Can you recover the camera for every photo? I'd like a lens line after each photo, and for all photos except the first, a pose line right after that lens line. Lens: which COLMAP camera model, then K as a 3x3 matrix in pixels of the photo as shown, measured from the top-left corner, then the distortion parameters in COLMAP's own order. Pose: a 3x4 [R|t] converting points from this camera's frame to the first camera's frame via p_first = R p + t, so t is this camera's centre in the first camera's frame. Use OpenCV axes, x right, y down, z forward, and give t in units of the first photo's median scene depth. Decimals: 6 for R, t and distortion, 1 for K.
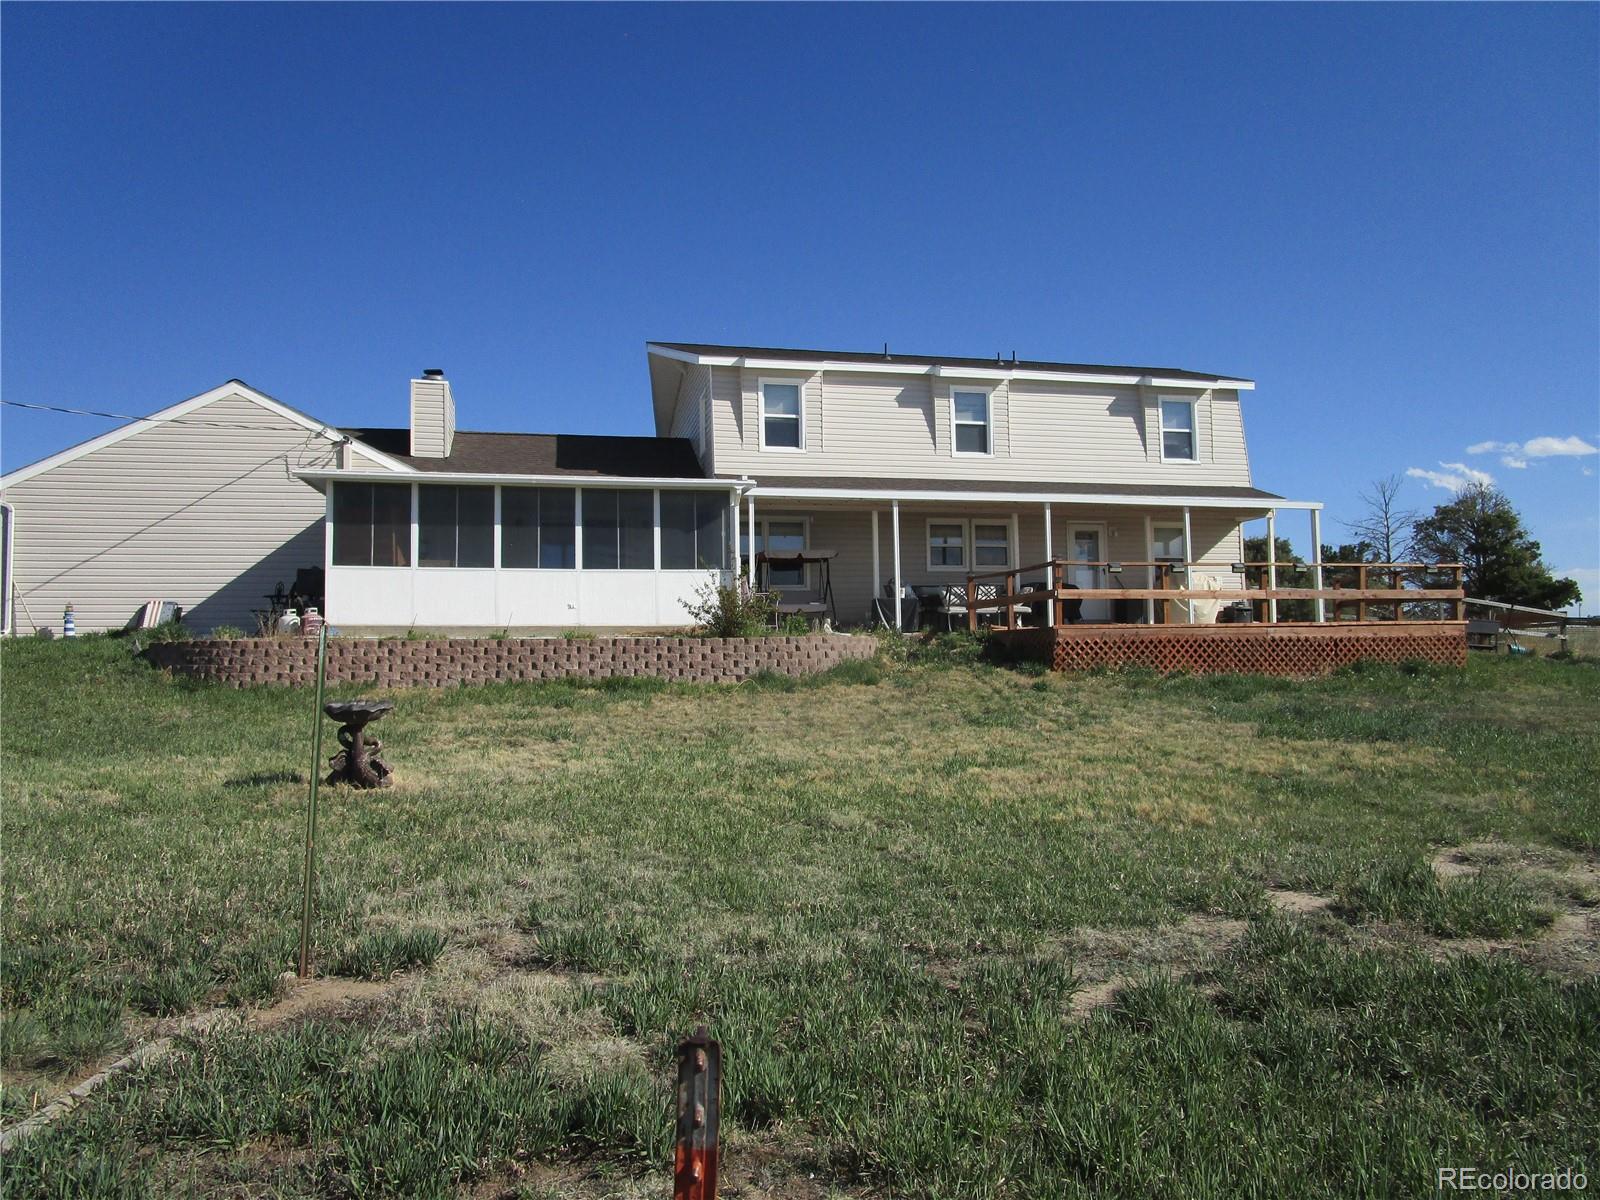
lens RADIAL K [[1165.5, 0, 807.1], [0, 1165.5, 593.4], [0, 0, 1]] dist [-0.023220, 0.009329]
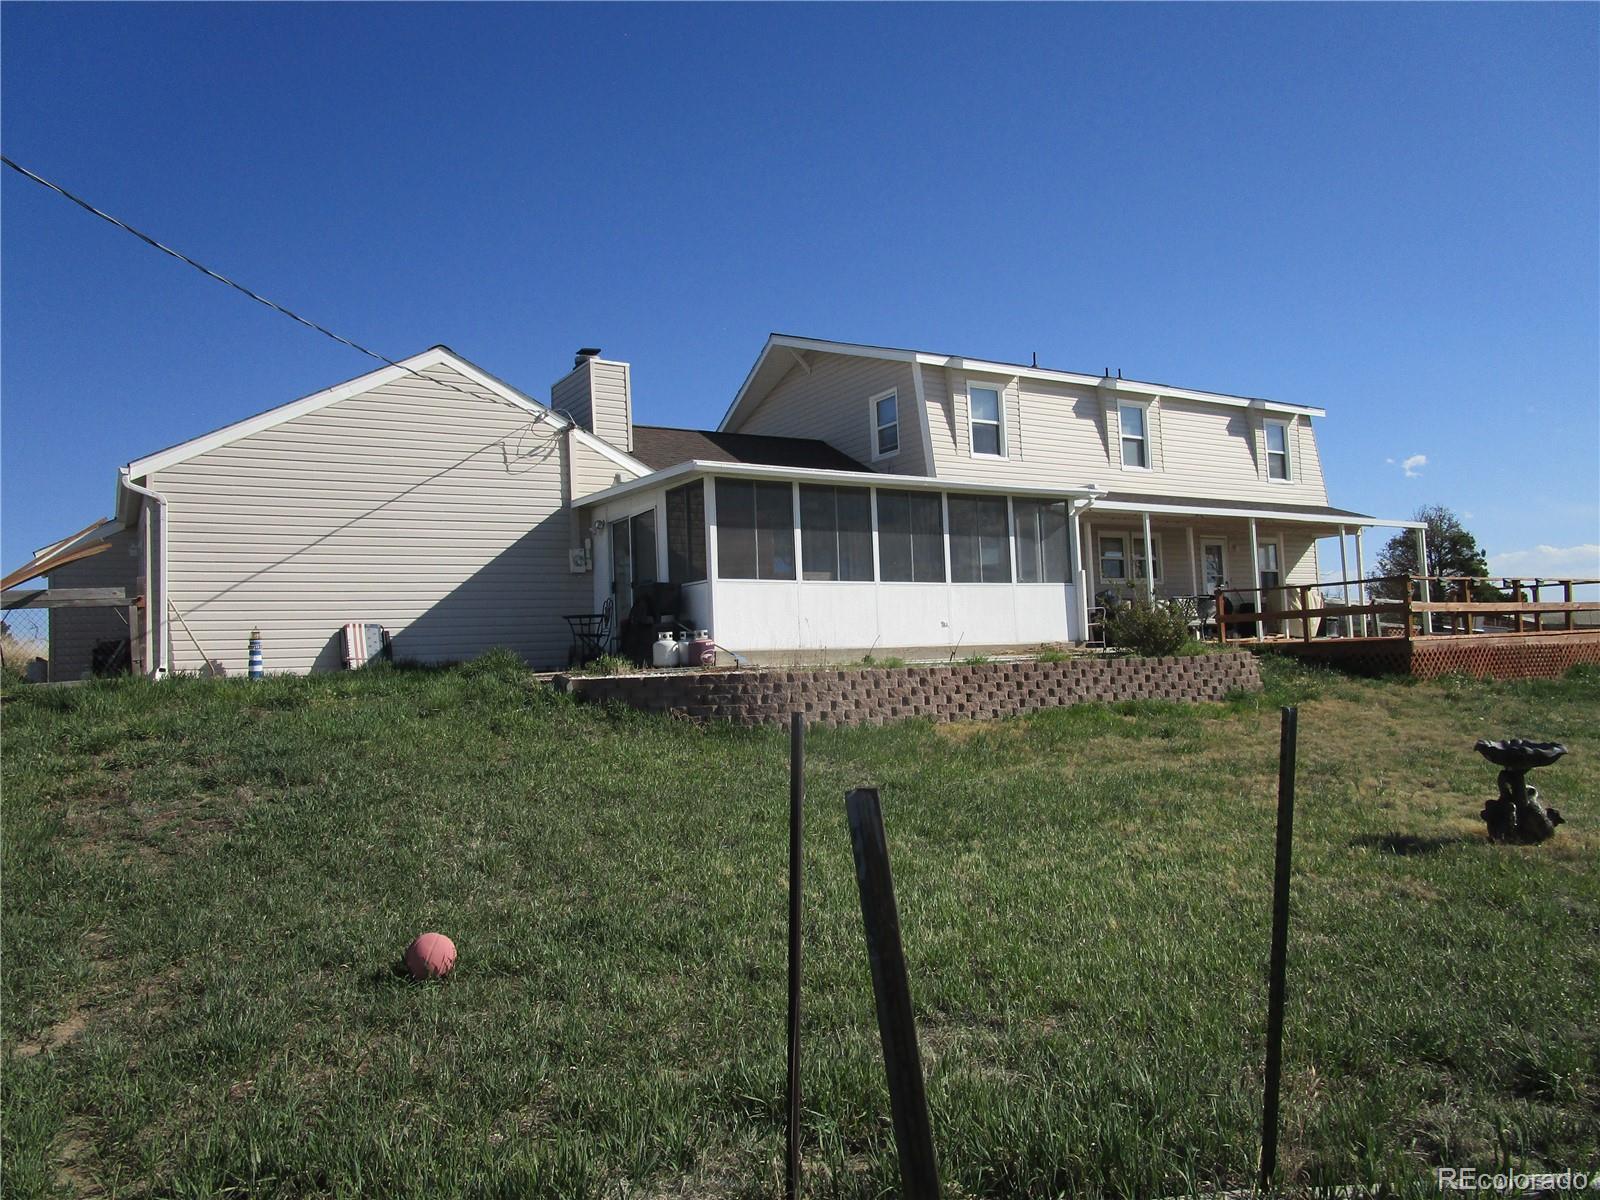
lens RADIAL K [[1165.5, 0, 800.4], [0, 1165.5, 602.2], [0, 0, 1]] dist [-0.023220, 0.009329]
pose [[0.945047, -0.005549, 0.326889, -0.486677], [0.006178, 0.999981, -0.000886, -0.004786], [-0.326878, 0.002857, 0.945062, 0.152188]]
